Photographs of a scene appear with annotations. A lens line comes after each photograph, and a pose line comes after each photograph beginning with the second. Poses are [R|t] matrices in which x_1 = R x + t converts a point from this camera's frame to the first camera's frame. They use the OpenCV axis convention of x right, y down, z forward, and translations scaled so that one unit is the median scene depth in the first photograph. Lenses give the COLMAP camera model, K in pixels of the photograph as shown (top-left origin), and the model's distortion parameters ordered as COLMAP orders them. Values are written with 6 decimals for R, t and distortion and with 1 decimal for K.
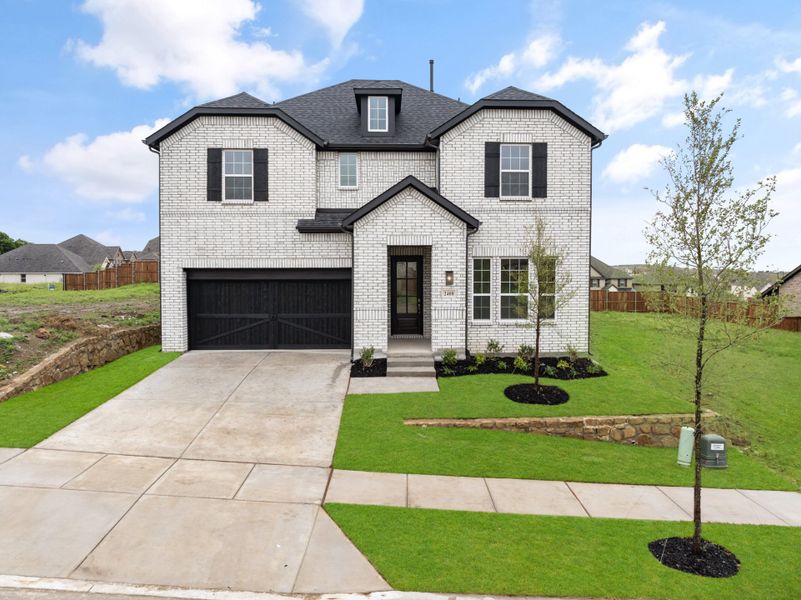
lens RADIAL K [[591.6, 0, 435.0], [0, 591.6, 300.0], [0, 0, 1]] dist [-0.035206, -0.003168]
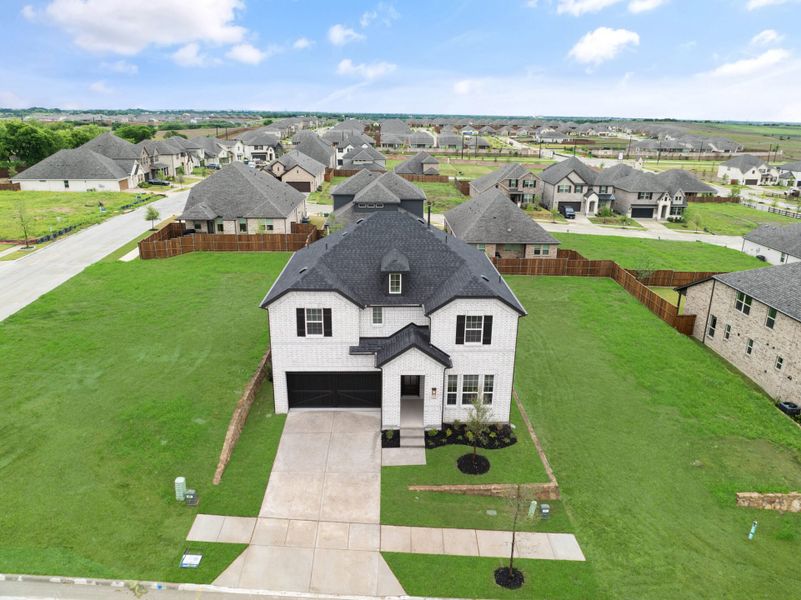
lens RADIAL K [[591.6, 0, 435.0], [0, 591.6, 300.0], [0, 0, 1]] dist [-0.035206, -0.003168]
pose [[0.999554, 0.028989, 0.007111, 0.005625], [-0.029807, 0.956729, 0.289451, -0.808145], [0.001588, -0.289534, 0.957167, -0.659373]]
